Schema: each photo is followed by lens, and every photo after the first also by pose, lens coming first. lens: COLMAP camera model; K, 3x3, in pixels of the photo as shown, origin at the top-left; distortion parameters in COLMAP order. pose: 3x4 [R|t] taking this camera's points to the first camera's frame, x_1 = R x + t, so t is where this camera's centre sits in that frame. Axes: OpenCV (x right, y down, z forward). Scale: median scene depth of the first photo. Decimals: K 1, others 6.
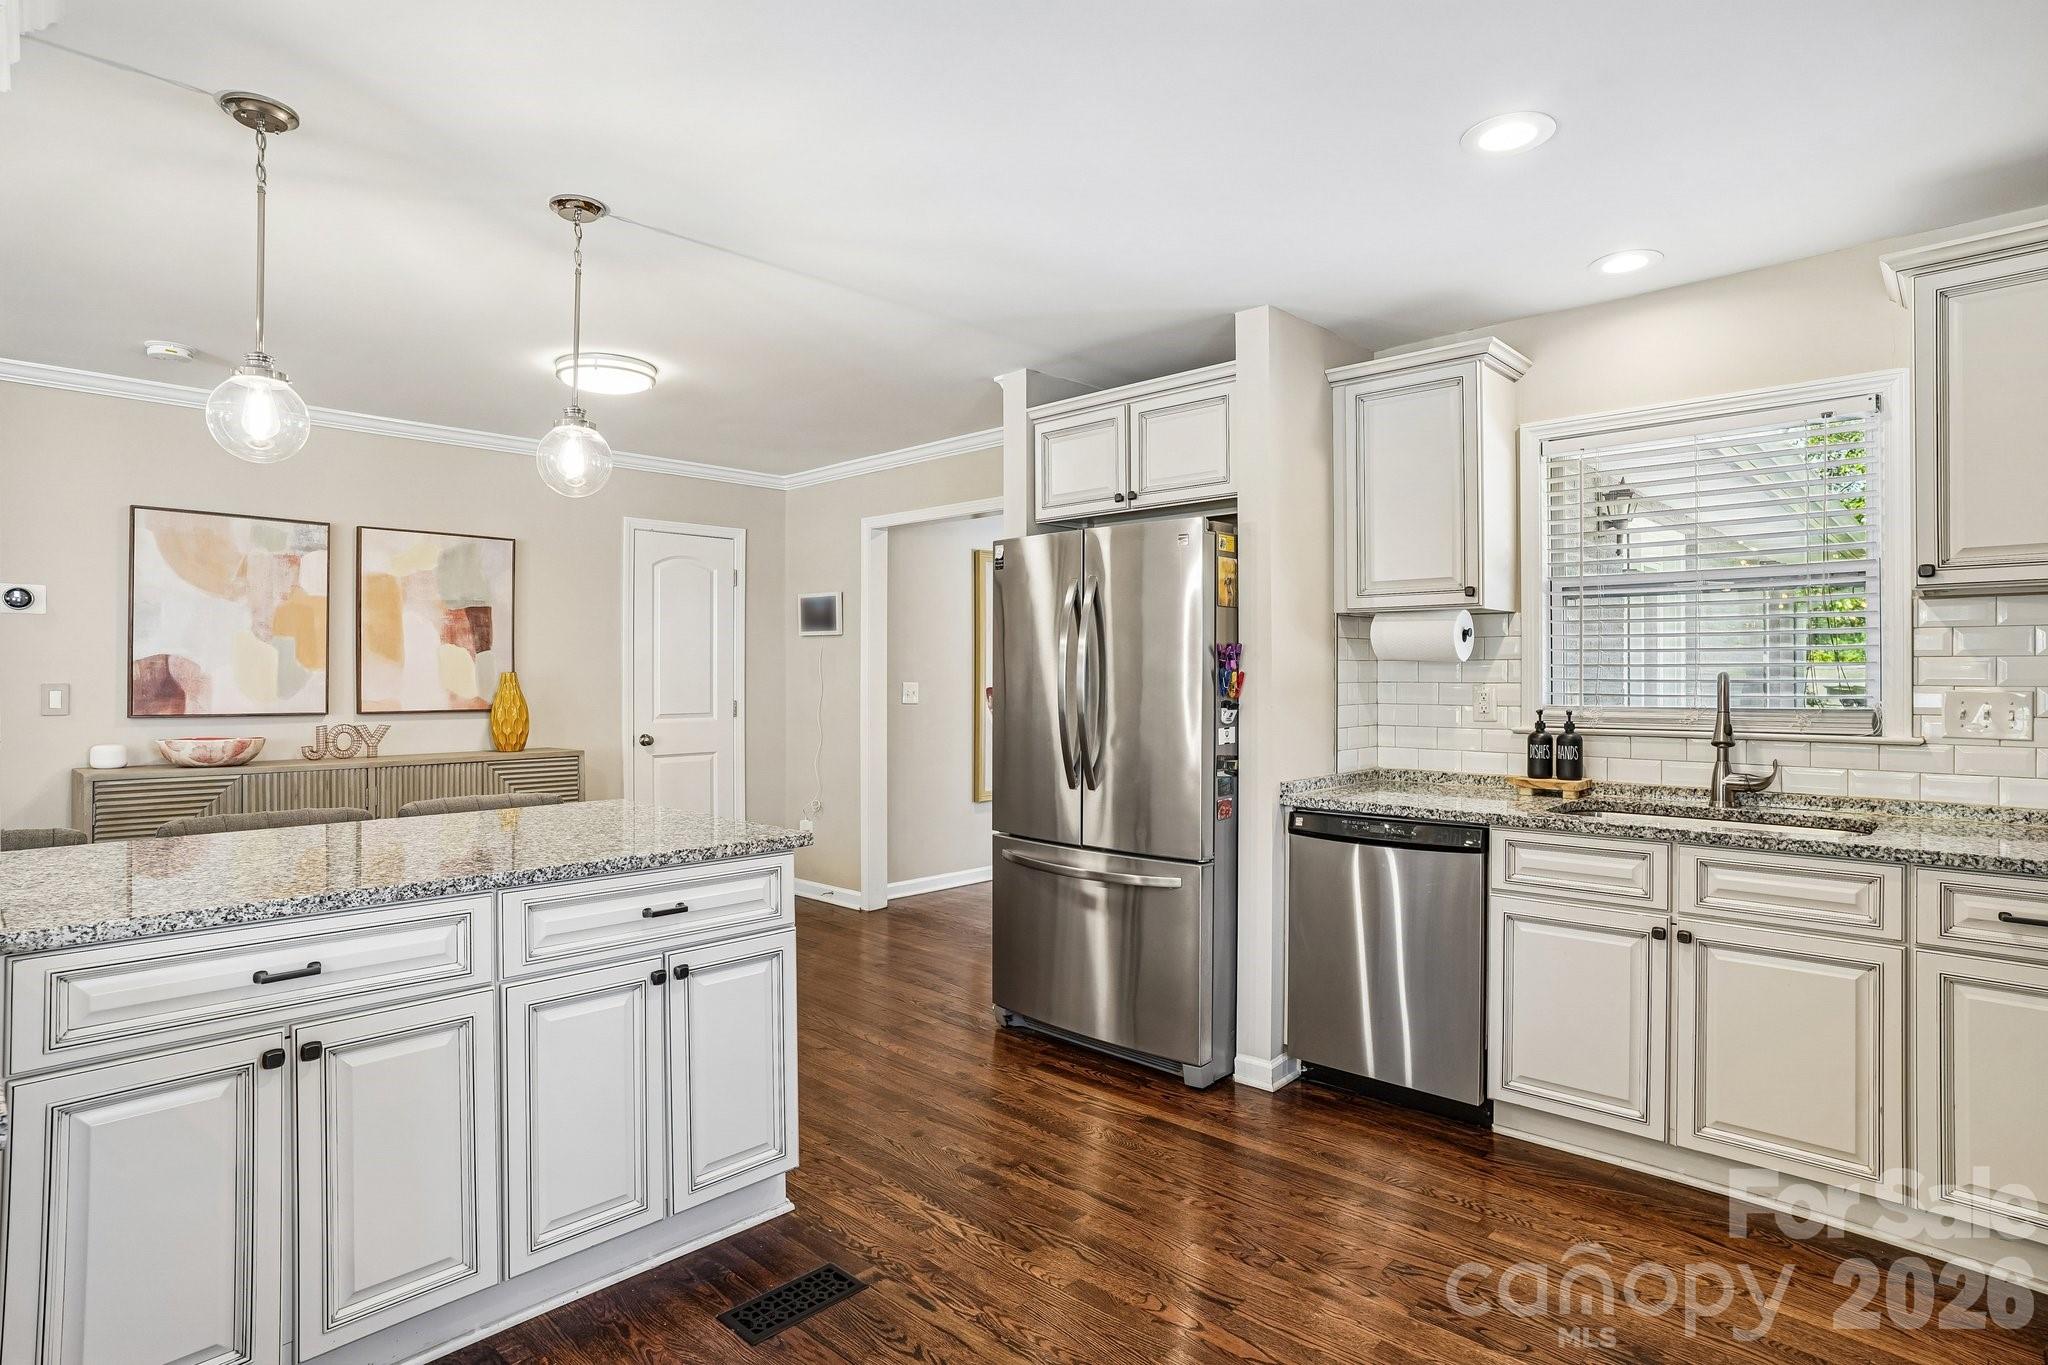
lens RADIAL K [[1083.8, 0, 1027.5], [0, 1083.8, 670.6], [0, 0, 1]] dist [-0.074185, 0.043729]
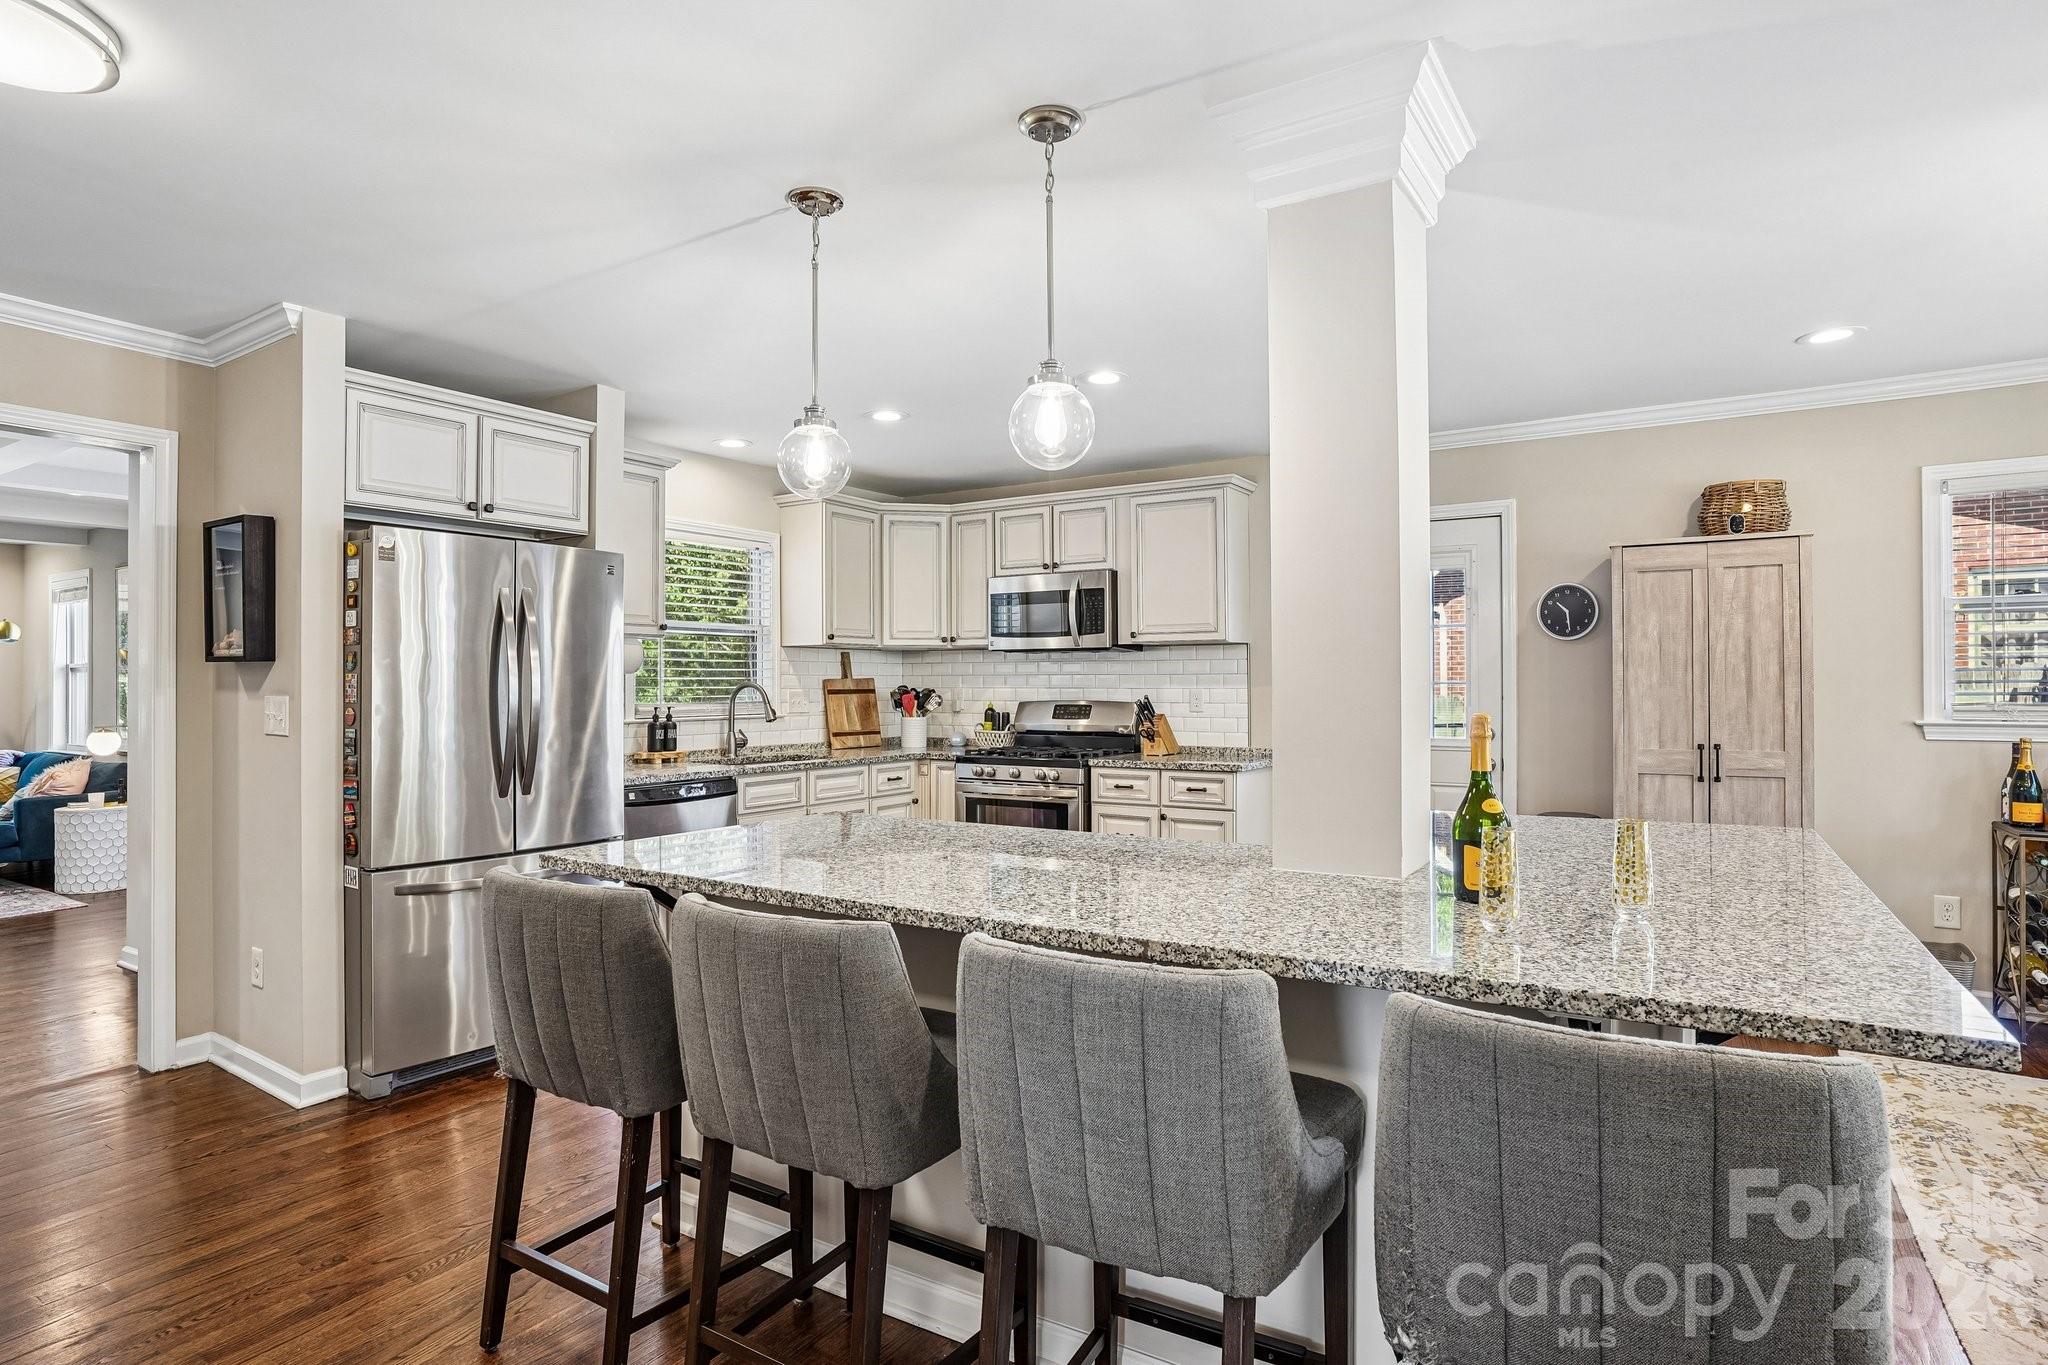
lens RADIAL K [[1083.8, 0, 1019.7], [0, 1083.8, 676.4], [0, 0, 1]] dist [-0.074185, 0.043729]
pose [[-0.188311, 0.006710, 0.982086, -1.070695], [-0.002015, 0.999972, -0.007219, 0.003431], [-0.982107, -0.003338, -0.188292, 0.759835]]
